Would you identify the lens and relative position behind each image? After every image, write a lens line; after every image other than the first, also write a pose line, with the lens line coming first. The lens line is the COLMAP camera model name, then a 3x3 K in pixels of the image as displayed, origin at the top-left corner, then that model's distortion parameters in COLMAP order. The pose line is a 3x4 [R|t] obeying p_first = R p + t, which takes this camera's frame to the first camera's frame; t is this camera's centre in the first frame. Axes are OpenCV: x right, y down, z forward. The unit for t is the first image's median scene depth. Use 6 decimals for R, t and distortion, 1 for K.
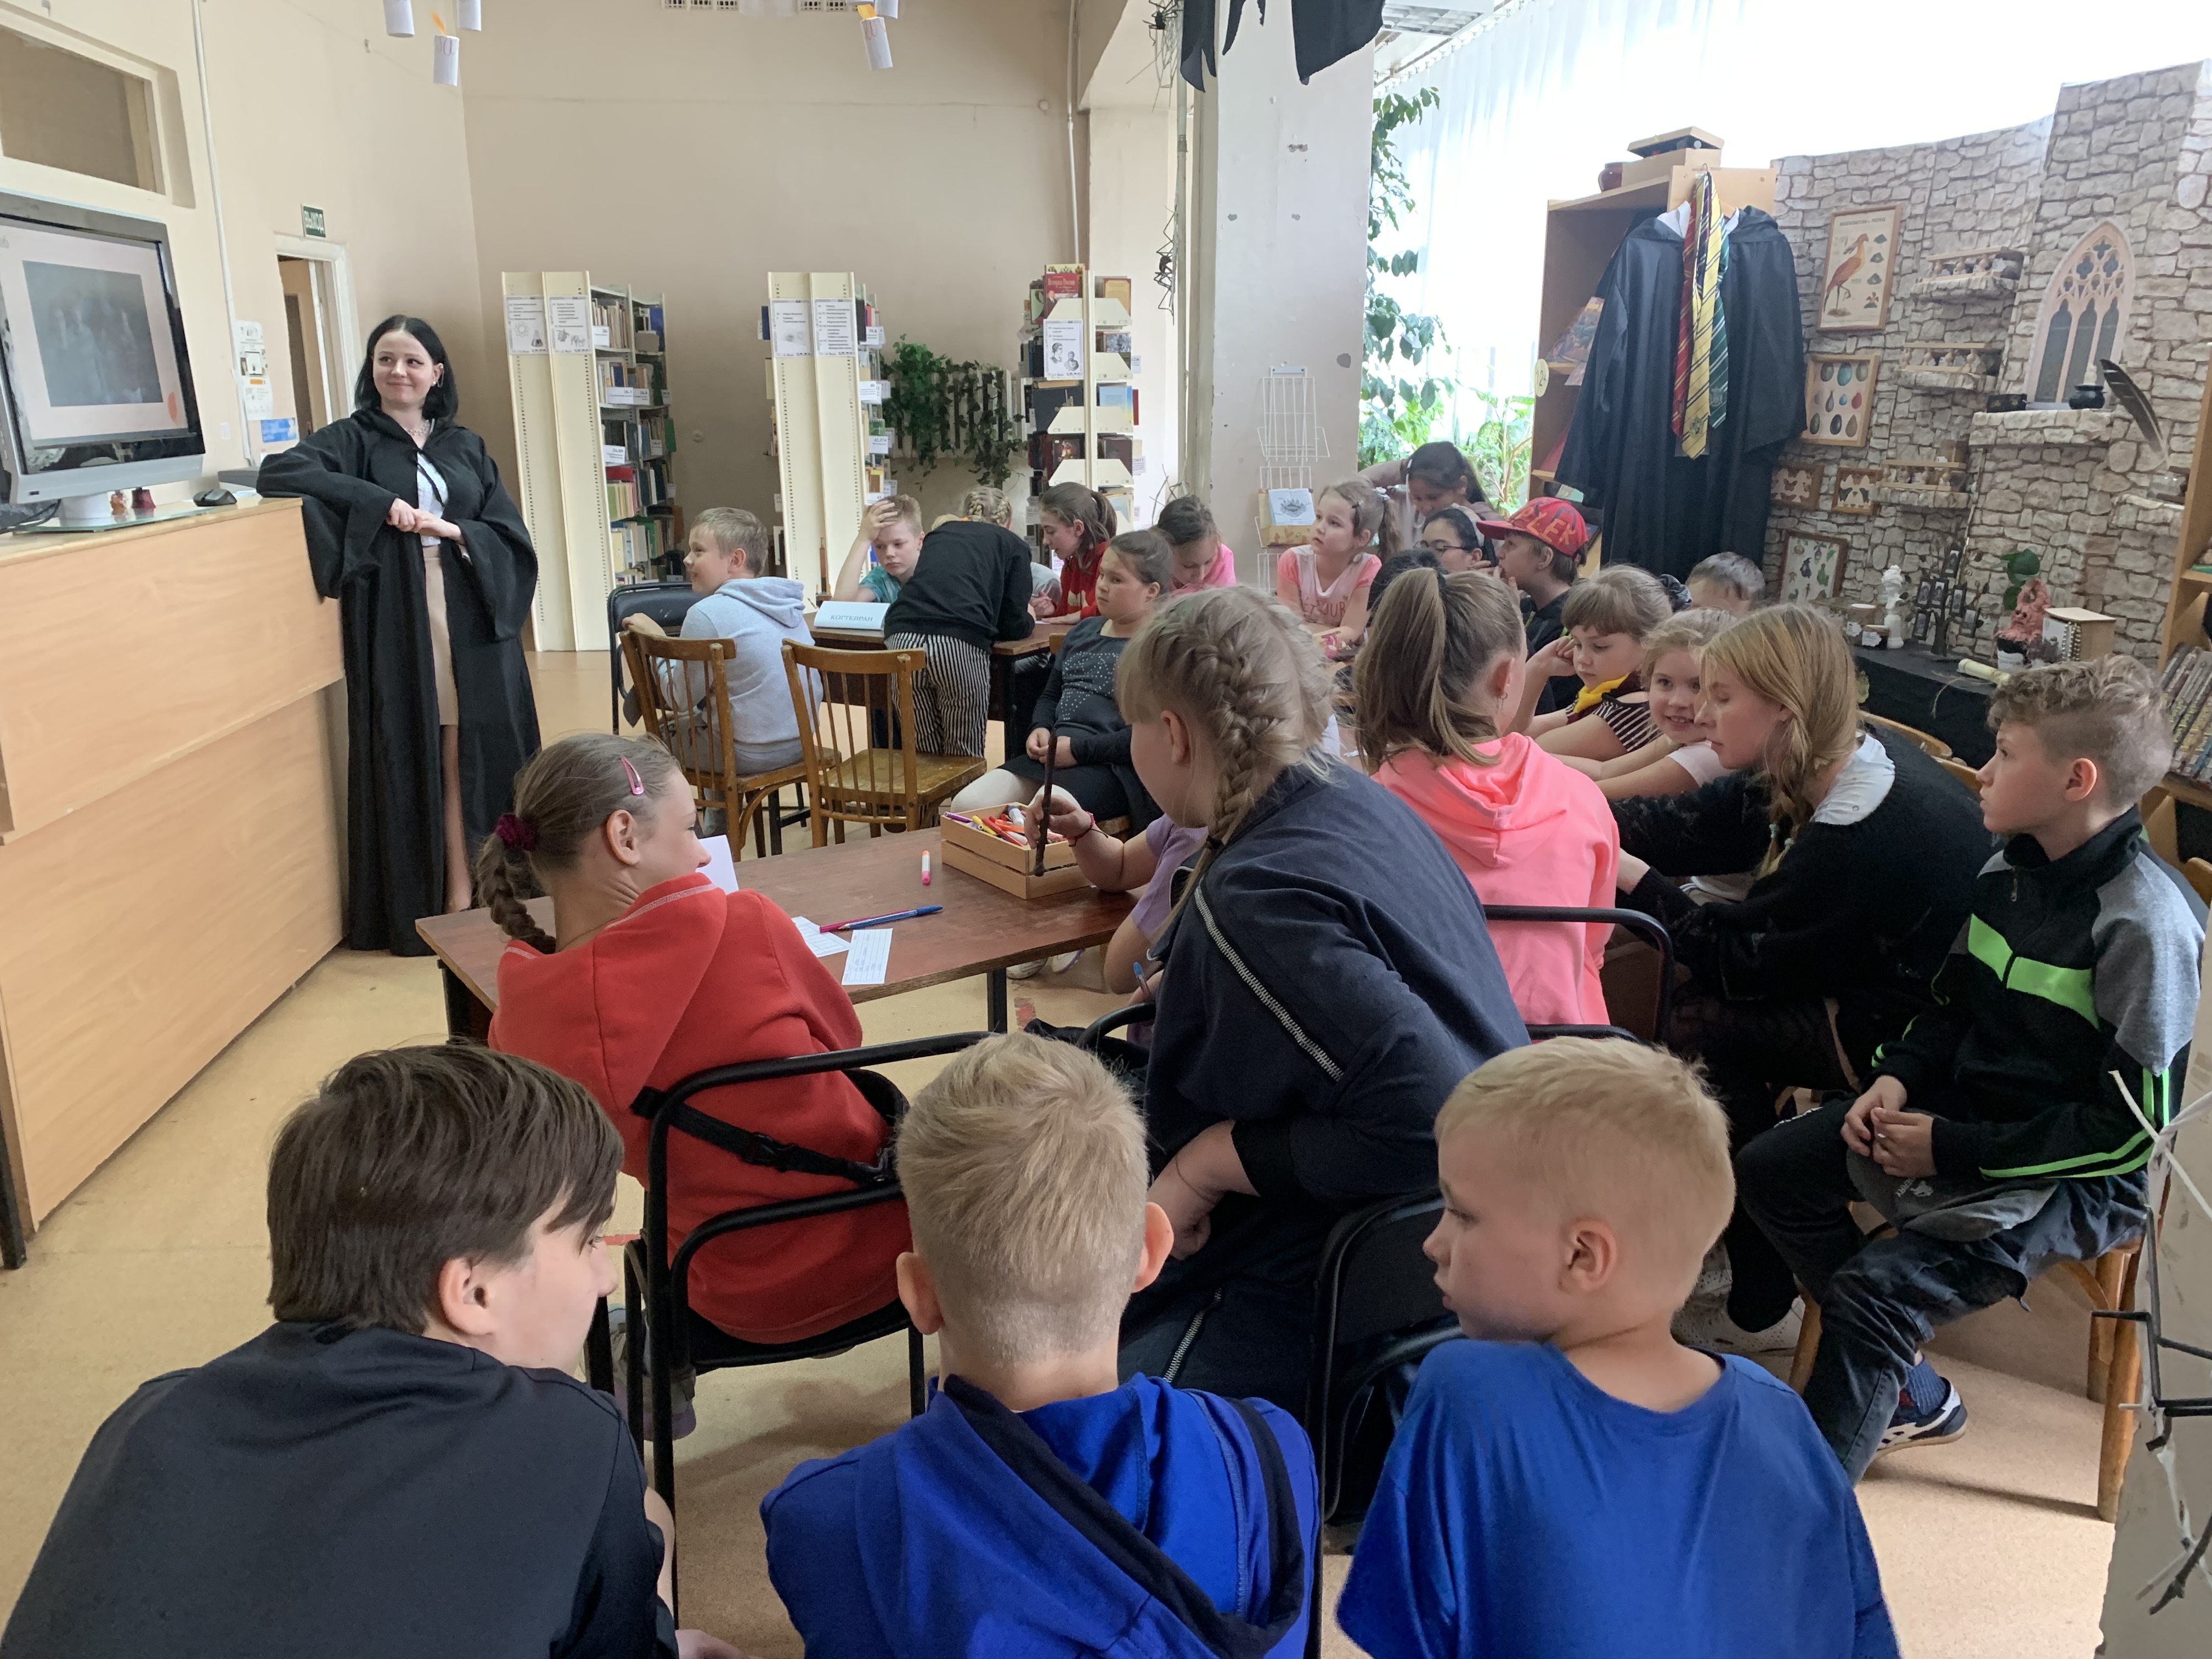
lens RADIAL K [[1561.9, 0, 1108.3], [0, 1561.9, 824.9], [0, 0, 1]] dist [0.029013, -0.045027]
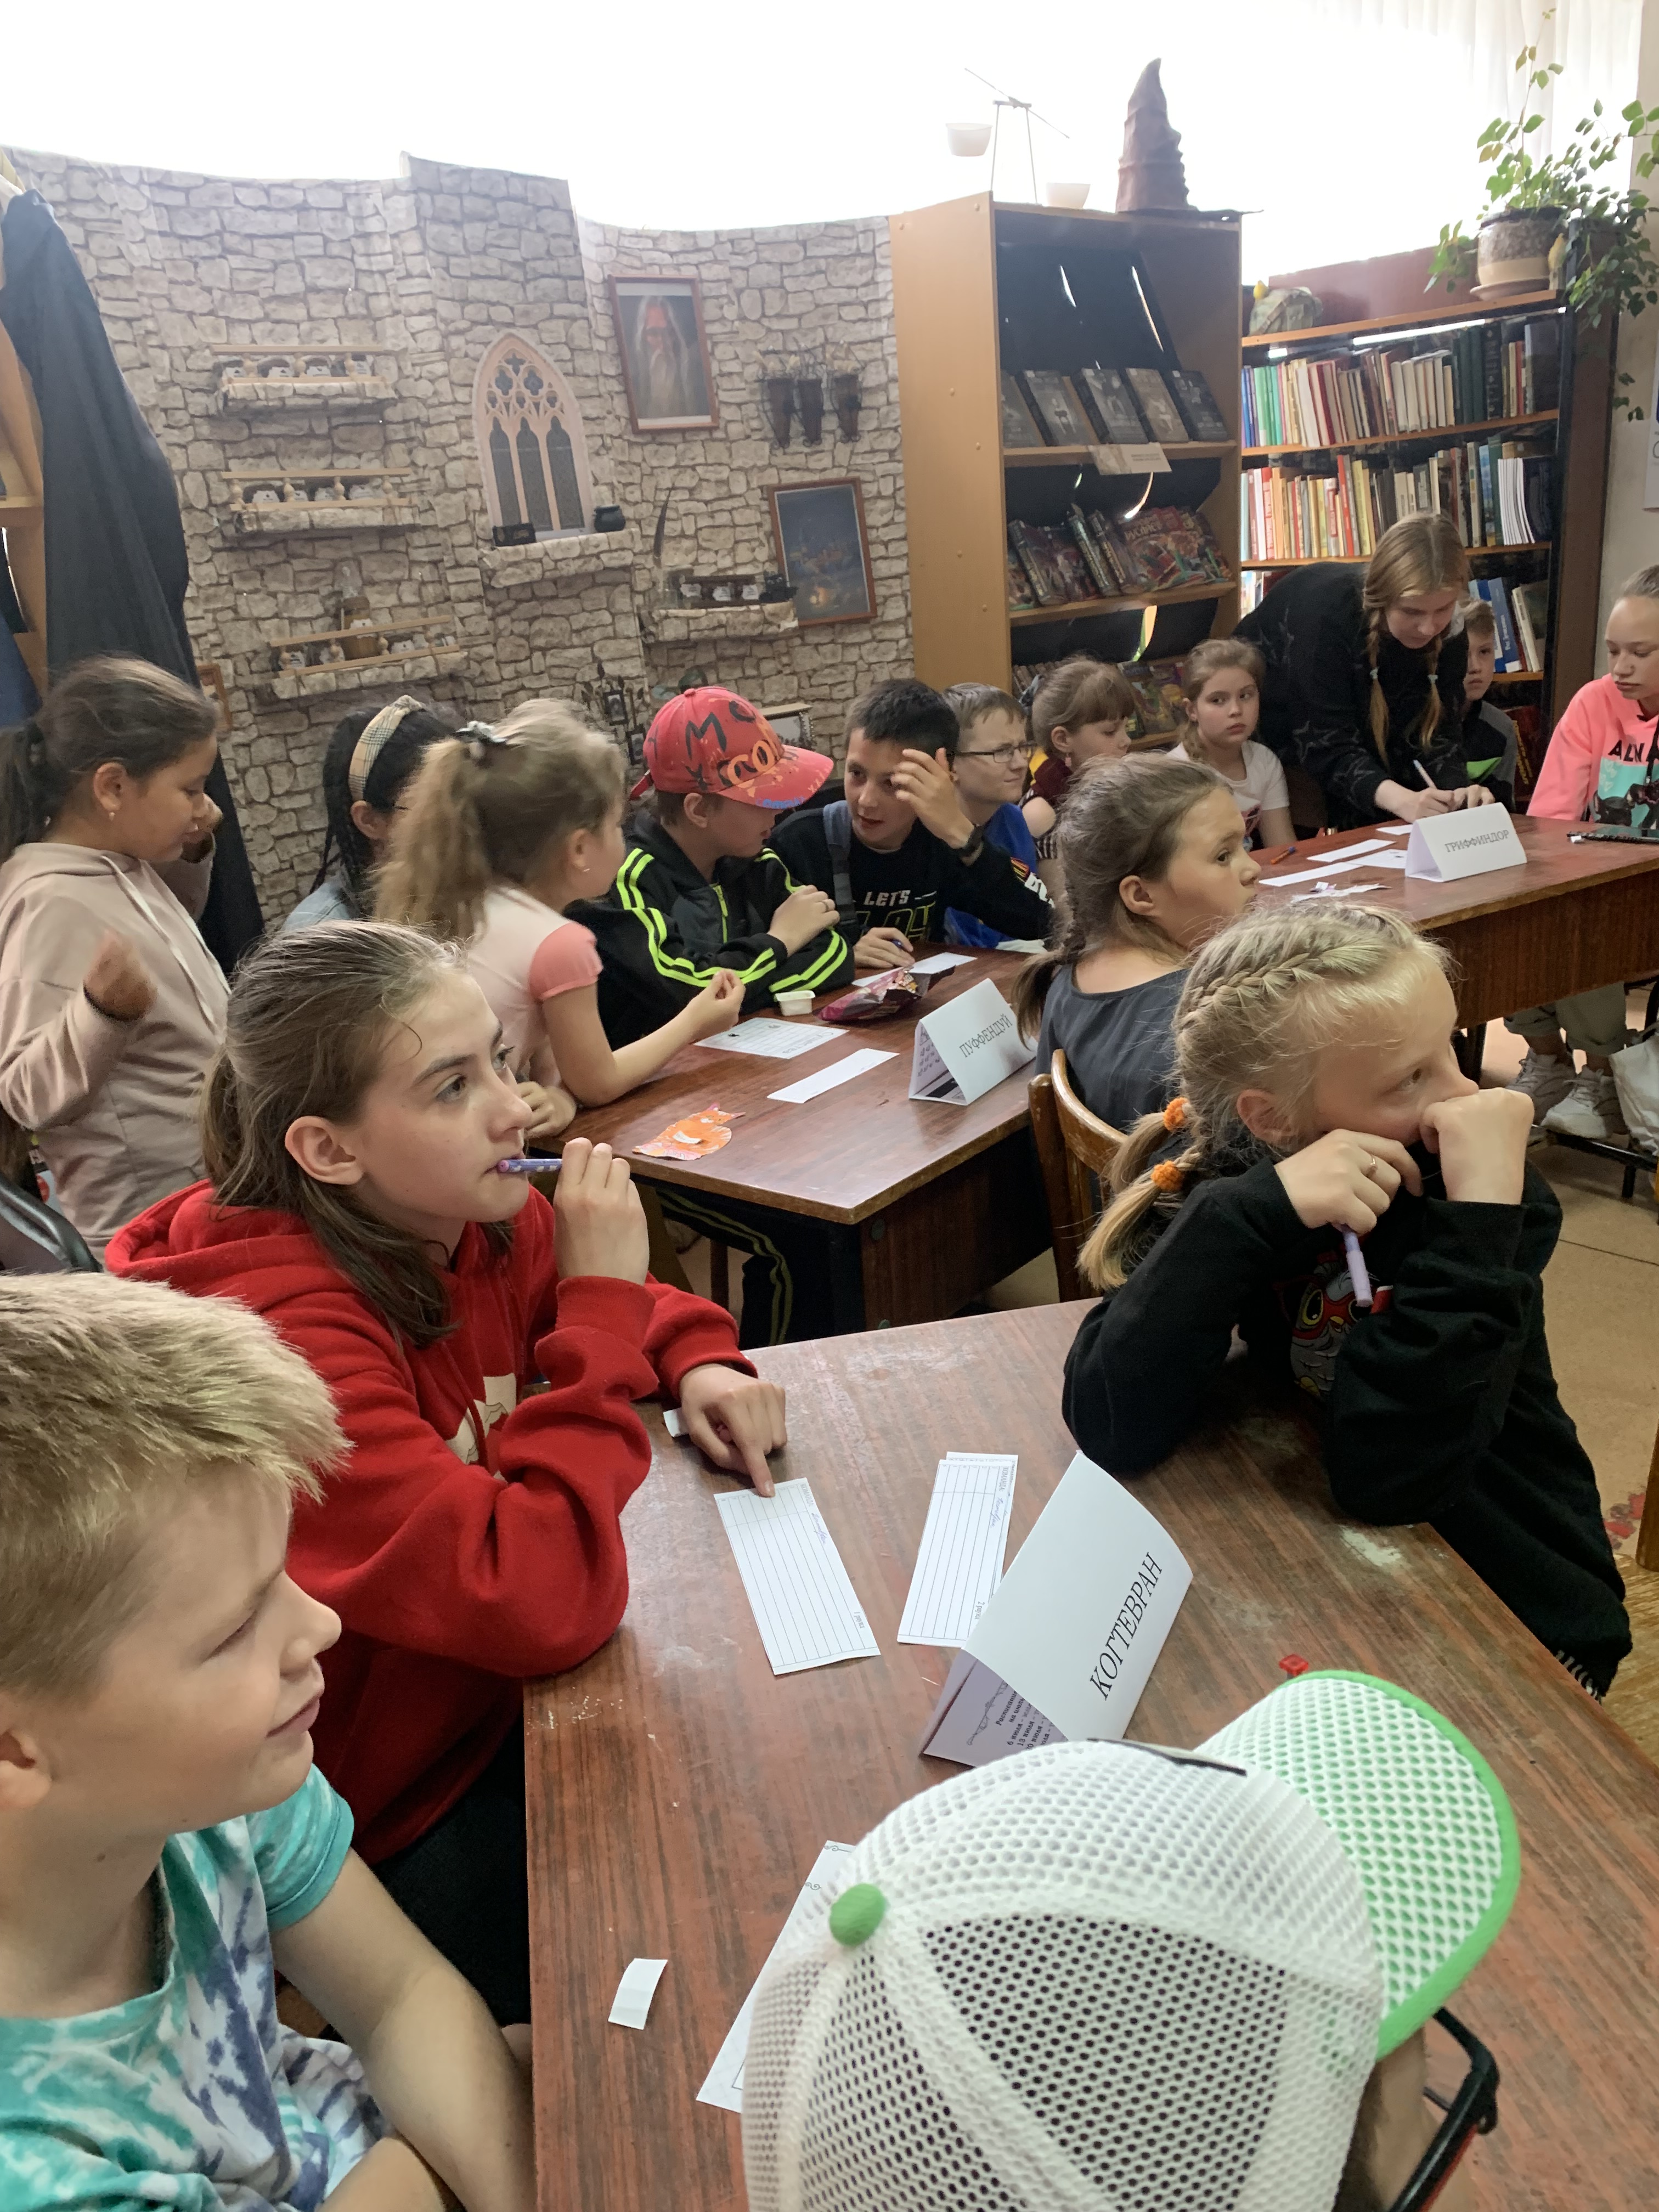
lens RADIAL K [[1561.9, 0, 845.5], [0, 1561.9, 1106.7], [0, 0, 1]] dist [0.029013, -0.045027]
pose [[-0.611385, -0.233367, 0.756140, -0.299281], [0.288019, 0.824366, 0.487304, -0.394299], [-0.737057, 0.515713, -0.436791, 1.468285]]
